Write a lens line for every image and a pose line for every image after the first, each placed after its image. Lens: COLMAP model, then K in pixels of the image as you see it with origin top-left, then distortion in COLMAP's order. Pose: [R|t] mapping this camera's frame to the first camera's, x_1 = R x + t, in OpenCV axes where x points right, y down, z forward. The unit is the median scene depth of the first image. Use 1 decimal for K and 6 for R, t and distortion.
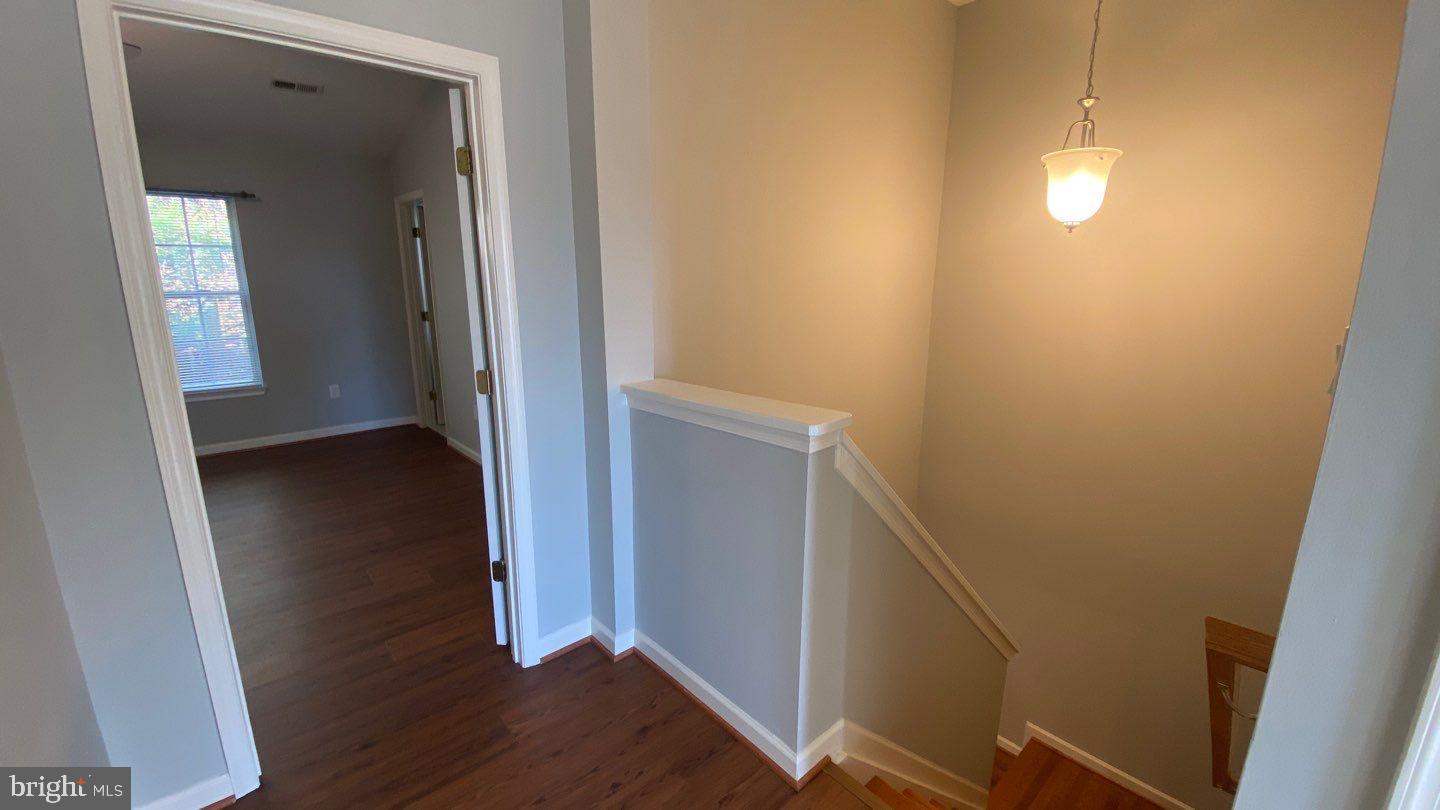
lens RADIAL K [[577.8, 0, 720.3], [0, 577.8, 401.7], [0, 0, 1]] dist [0.023552, -0.022701]
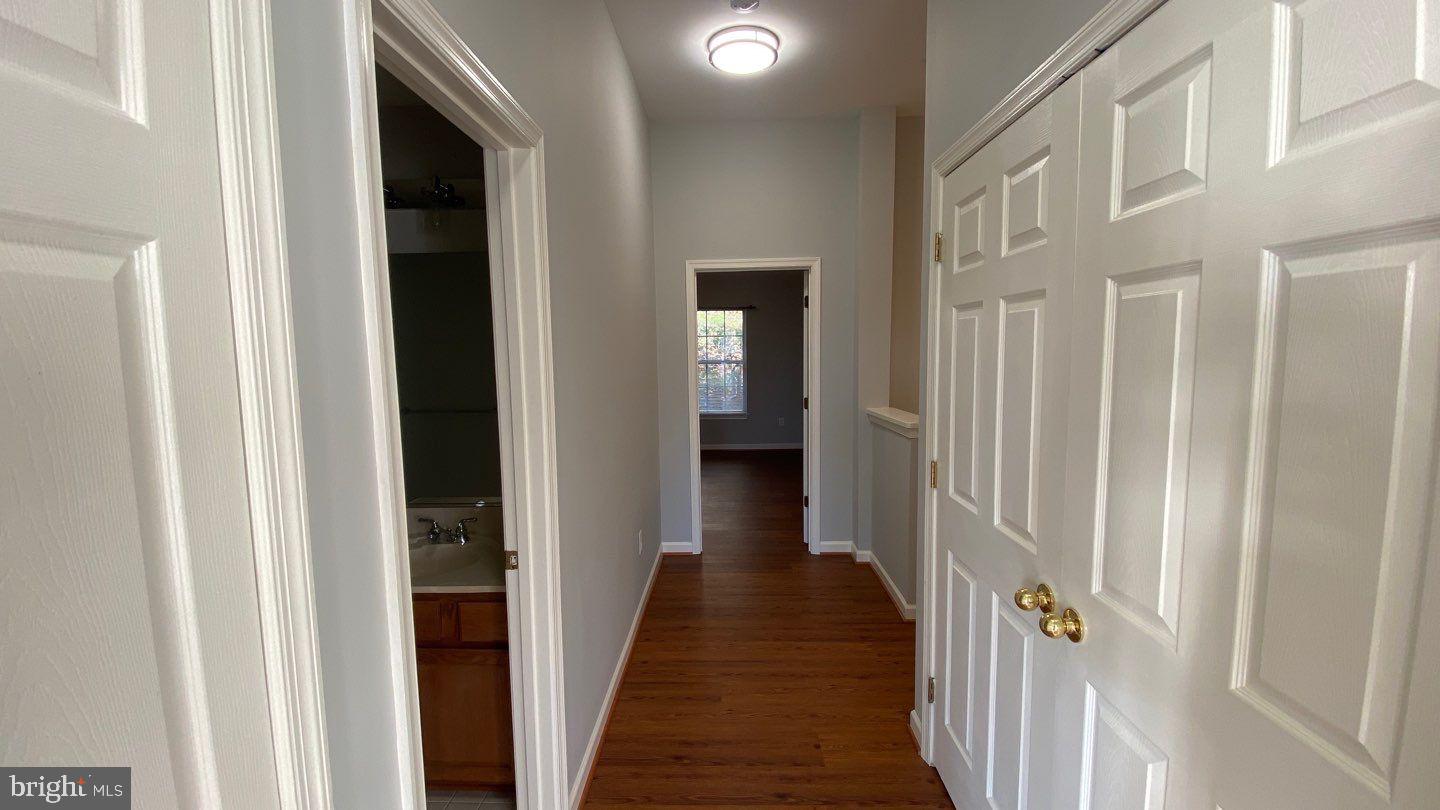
lens RADIAL K [[577.8, 0, 720.3], [0, 577.8, 401.7], [0, 0, 1]] dist [0.023552, -0.022701]
pose [[0.725797, 0.049809, -0.686103, 0.702727], [-0.129310, 0.989474, -0.064958, 0.118410], [0.675646, 0.135866, 0.724598, -0.633803]]
